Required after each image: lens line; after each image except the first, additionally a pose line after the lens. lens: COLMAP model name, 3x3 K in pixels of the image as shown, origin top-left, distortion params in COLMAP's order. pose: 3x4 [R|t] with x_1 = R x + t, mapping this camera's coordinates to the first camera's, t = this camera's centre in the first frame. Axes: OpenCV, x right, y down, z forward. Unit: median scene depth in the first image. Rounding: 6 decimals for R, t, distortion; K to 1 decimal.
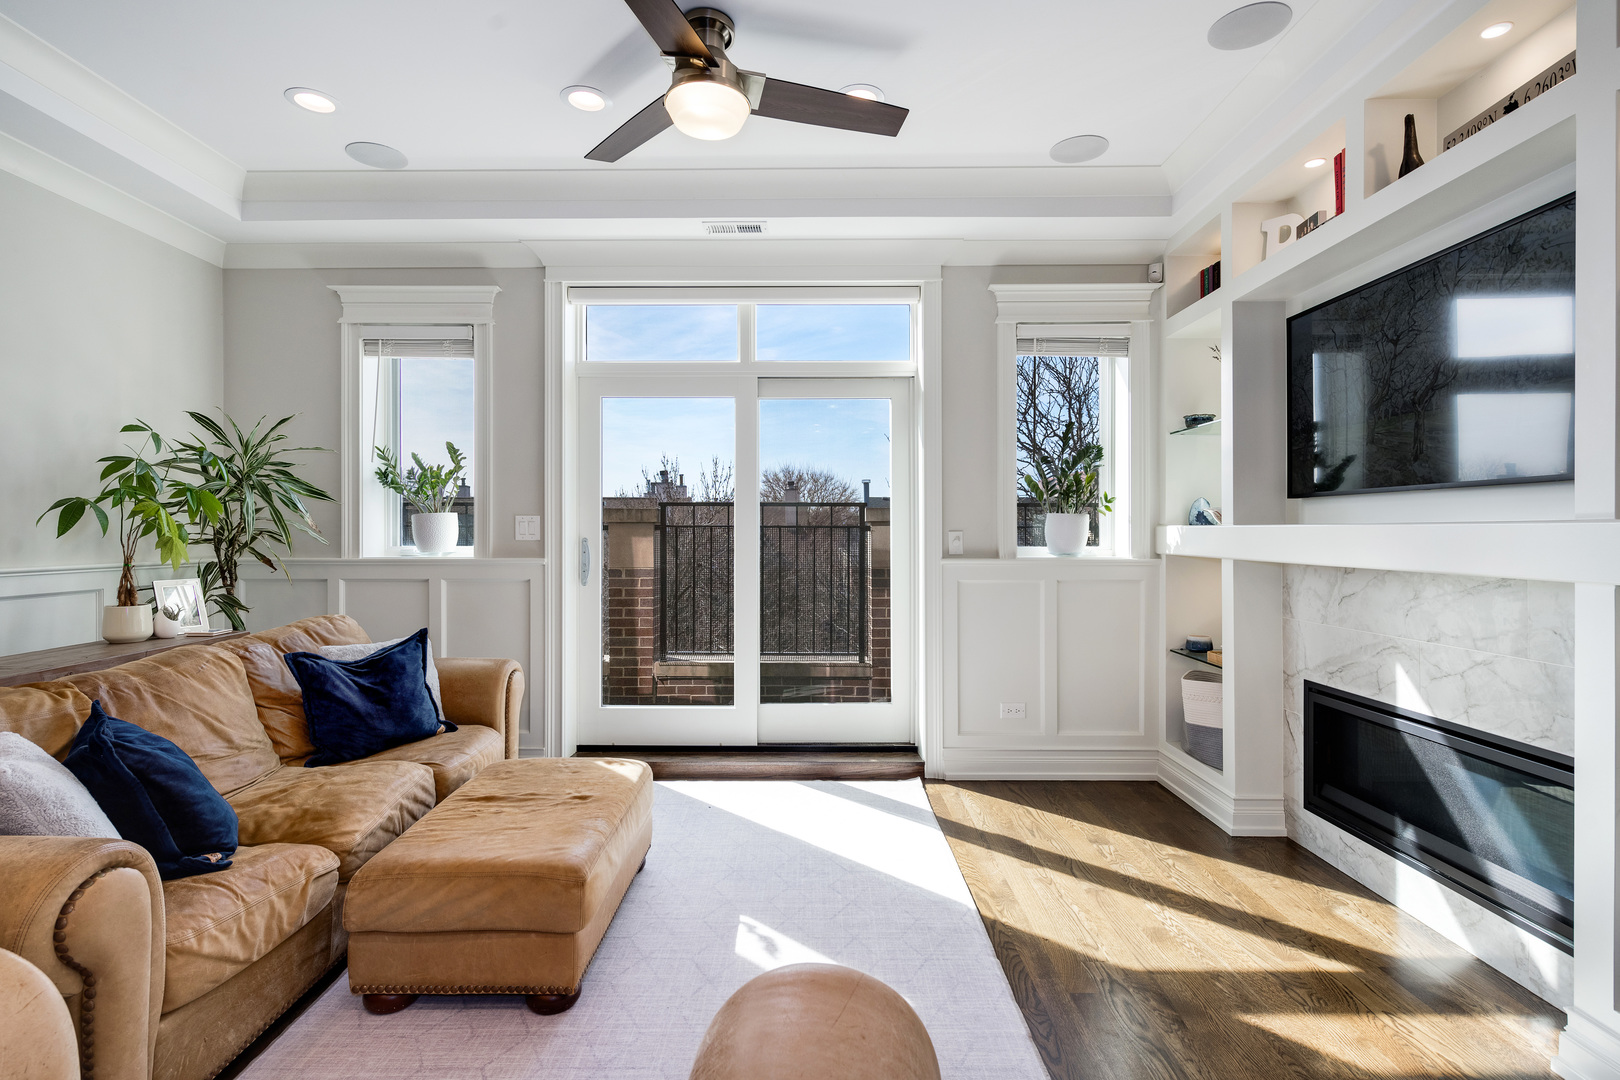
lens RADIAL K [[791.5, 0, 808.9], [0, 791.5, 530.5], [0, 0, 1]] dist [0.010217, -0.002744]
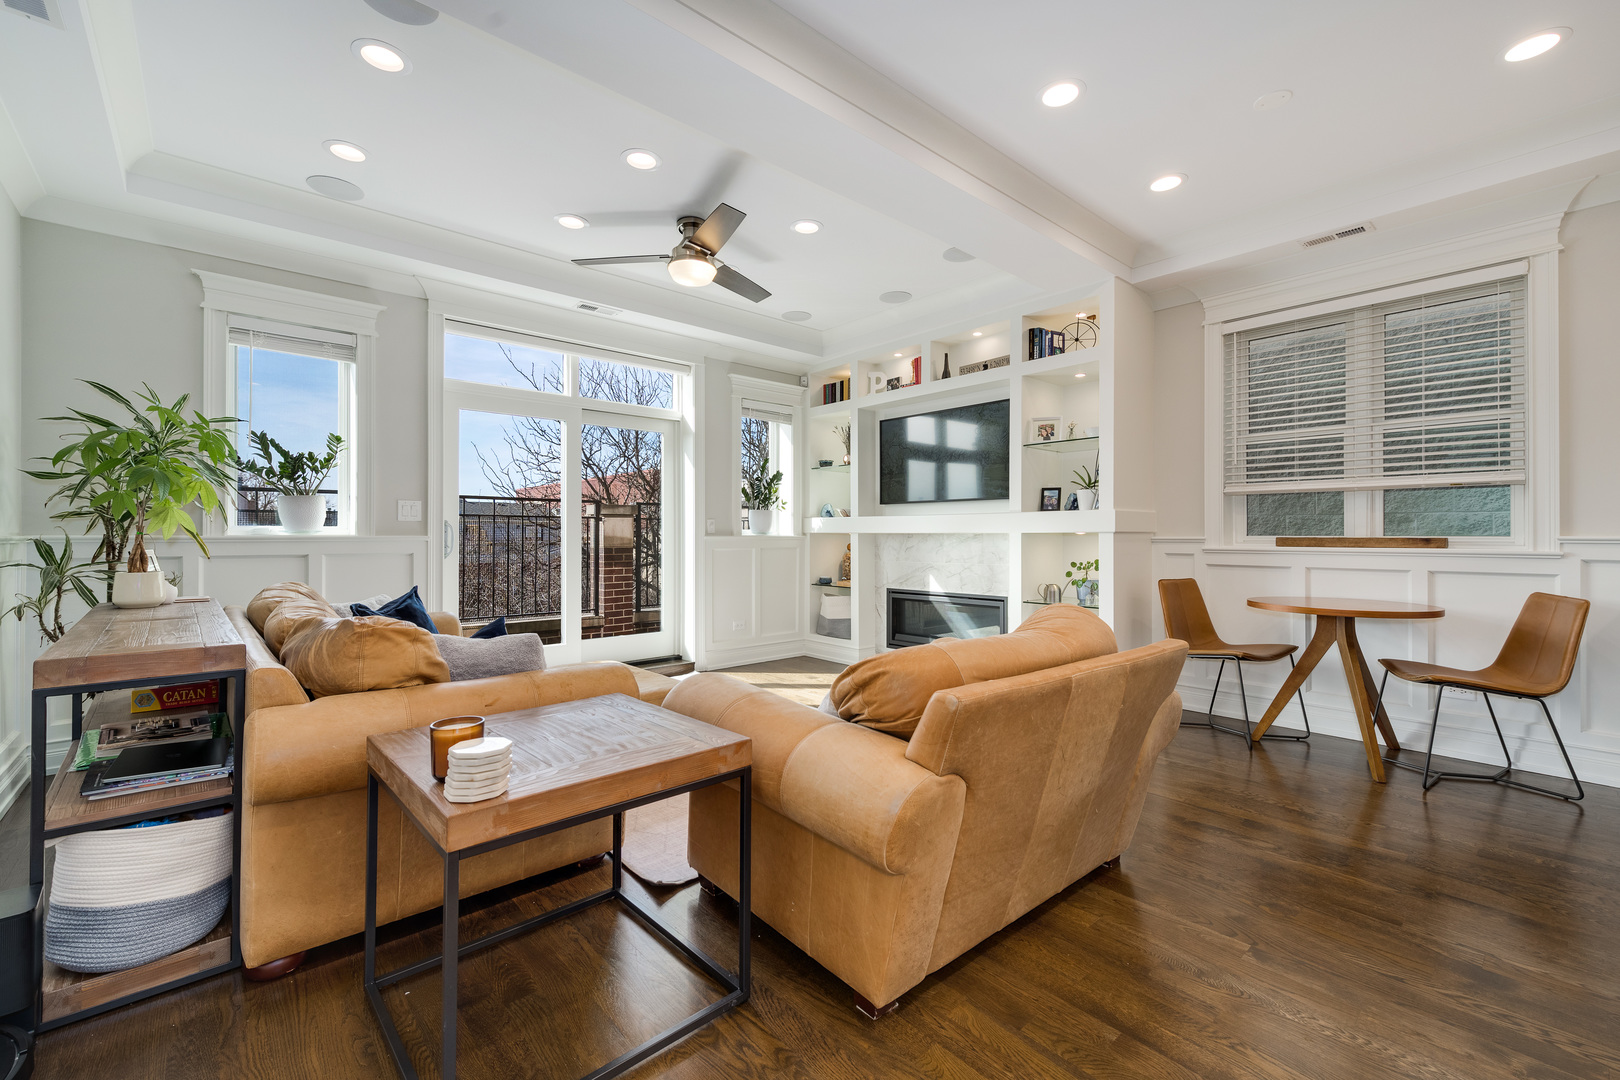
lens RADIAL K [[677.4, 0, 819.3], [0, 677.4, 534.6], [0, 0, 1]] dist [0.009162, -0.000464]
pose [[0.738199, 0.000744, 0.674583, -0.673922], [-0.001166, 0.999999, 0.000172, 0.036448], [-0.674582, -0.000913, 0.738199, -0.214838]]
